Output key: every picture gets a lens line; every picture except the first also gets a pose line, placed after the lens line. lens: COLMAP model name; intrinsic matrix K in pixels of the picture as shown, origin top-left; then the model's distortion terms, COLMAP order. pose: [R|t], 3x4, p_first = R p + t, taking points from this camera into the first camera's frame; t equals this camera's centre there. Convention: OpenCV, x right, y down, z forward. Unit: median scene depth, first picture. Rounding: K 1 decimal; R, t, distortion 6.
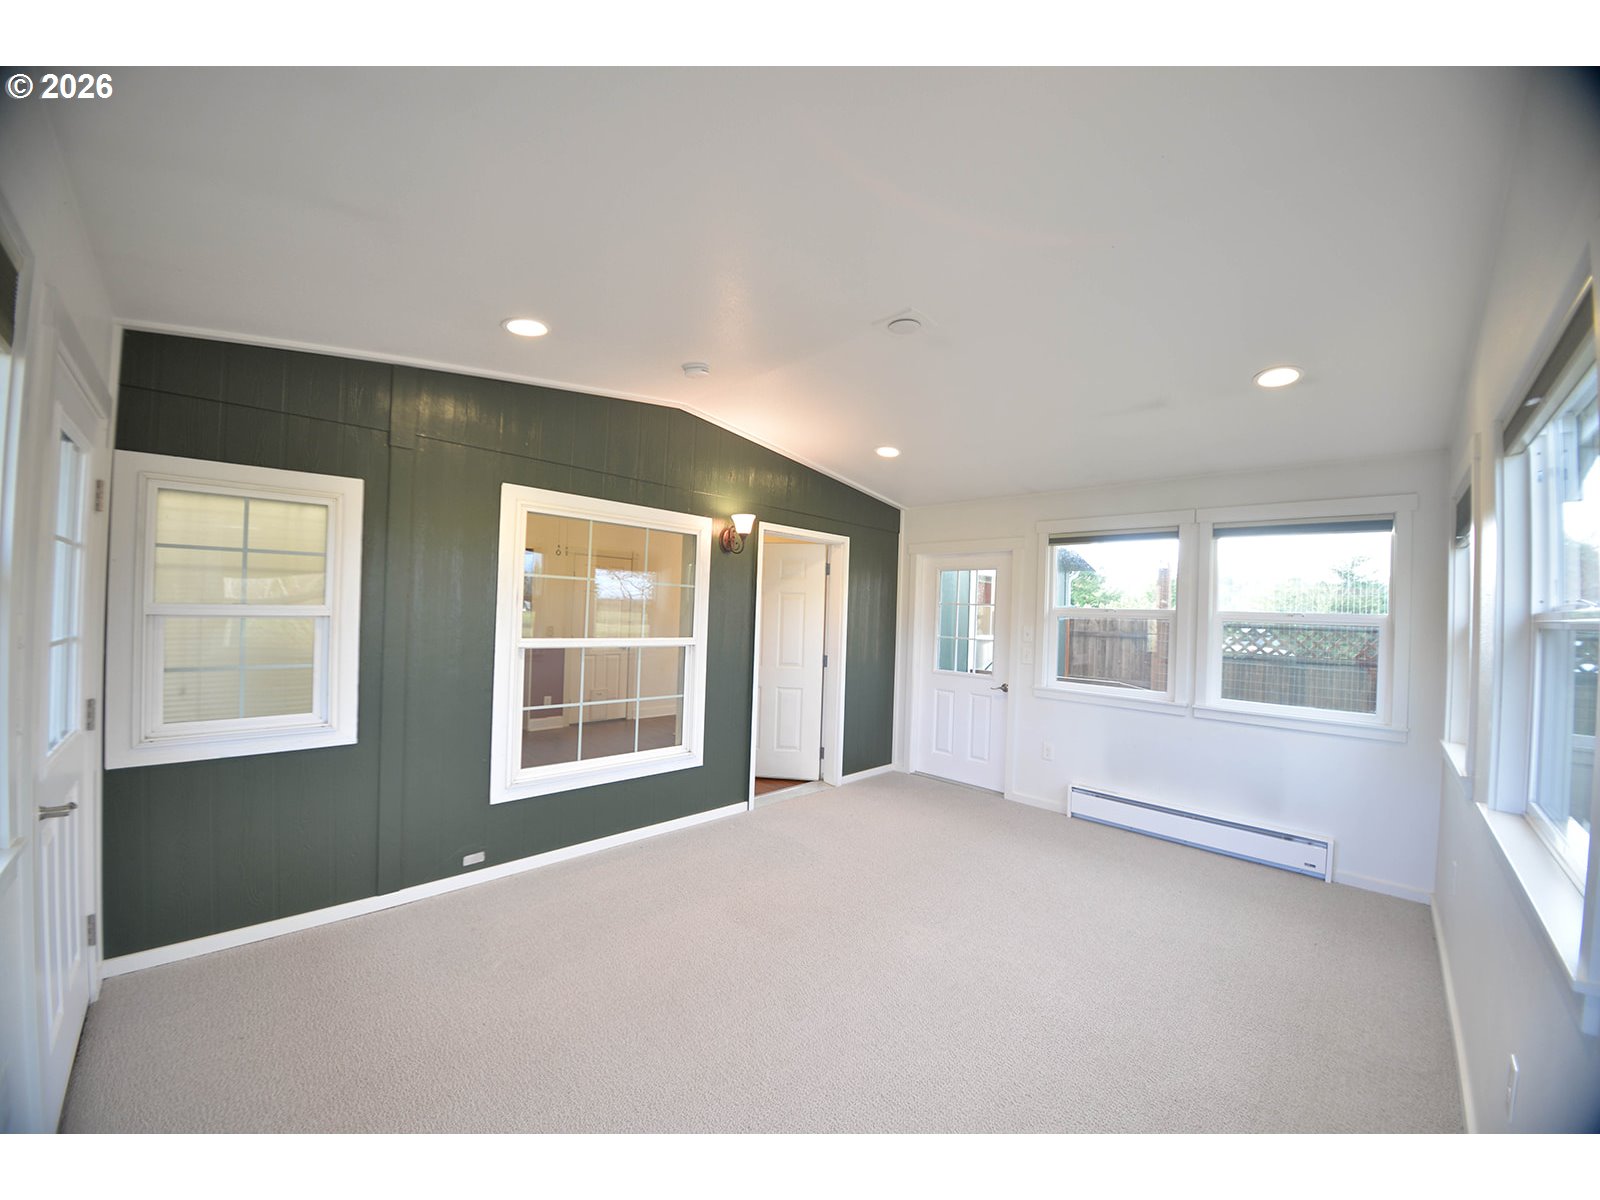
lens RADIAL K [[591.1, 0, 795.7], [0, 591.1, 607.5], [0, 0, 1]] dist [-0.012540, -0.000073]
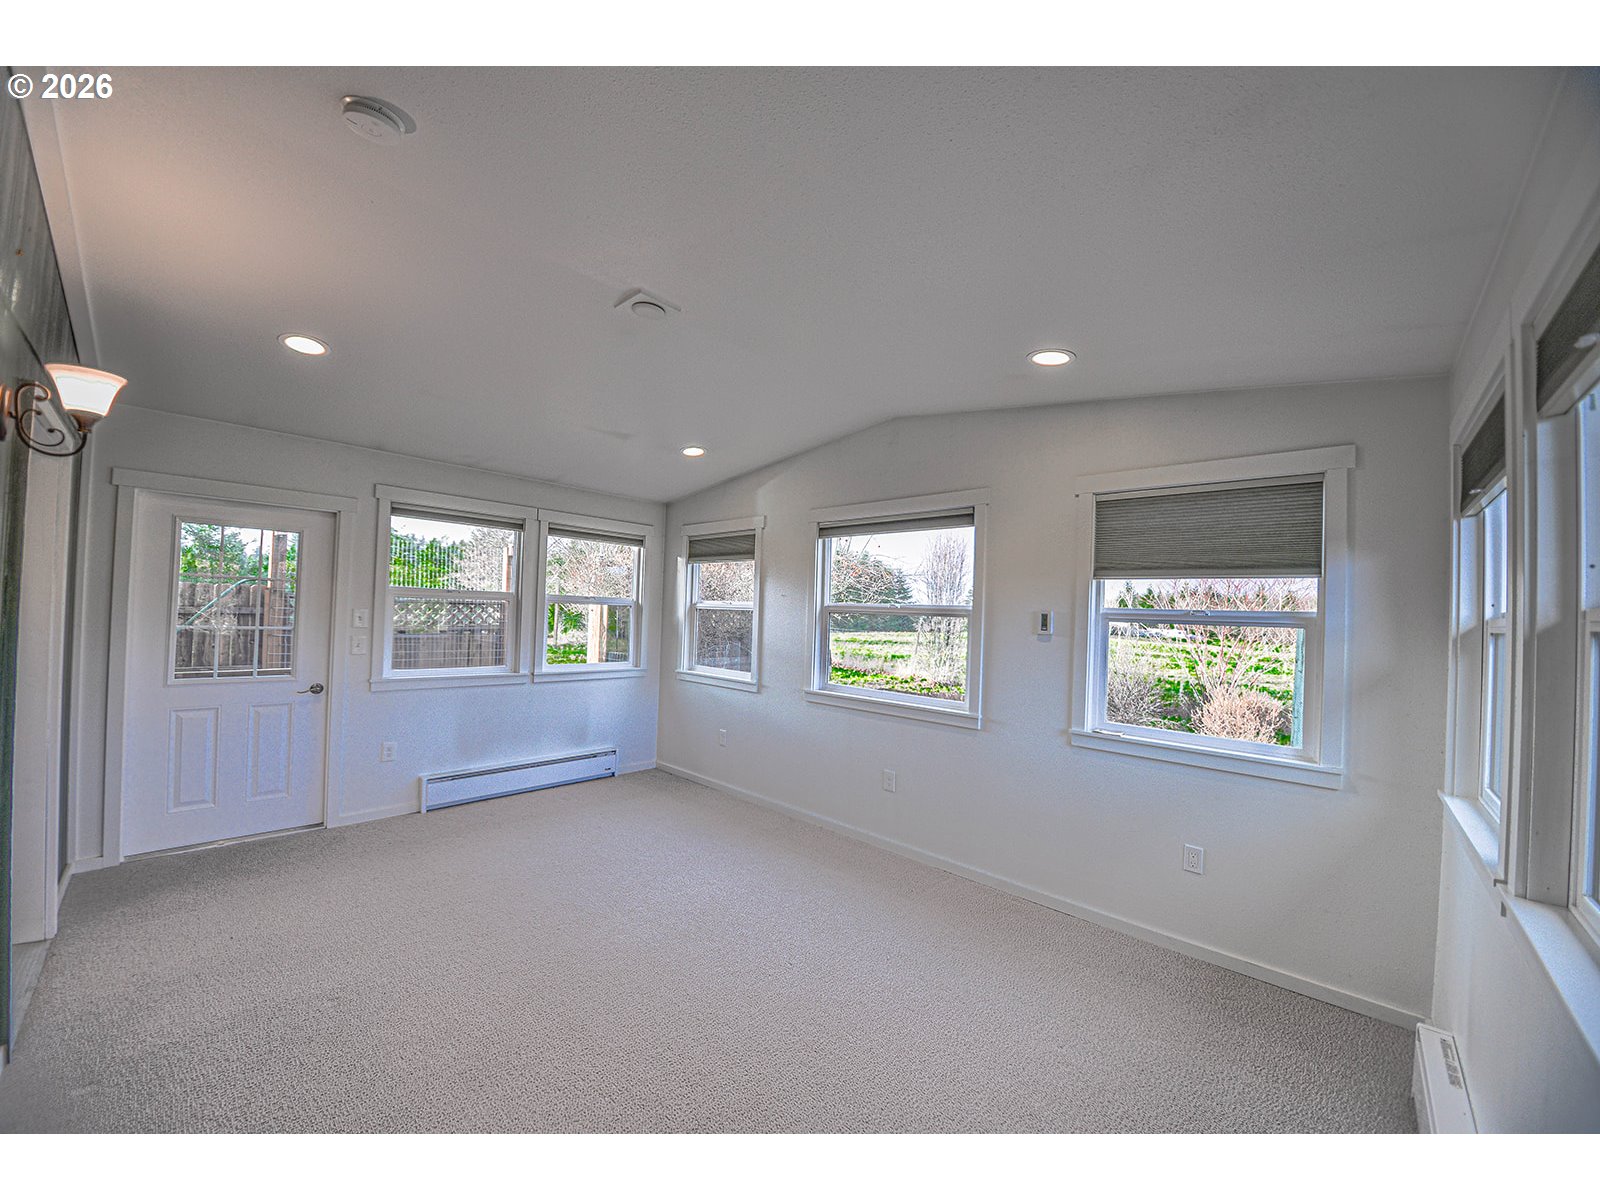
lens RADIAL K [[591.1, 0, 796.2], [0, 591.1, 606.4], [0, 0, 1]] dist [-0.012540, -0.000073]
pose [[-0.023084, -0.019325, 0.999547, -0.484246], [-0.043162, 0.998900, 0.018316, -0.013269], [-0.998801, -0.042720, -0.023893, 0.459443]]
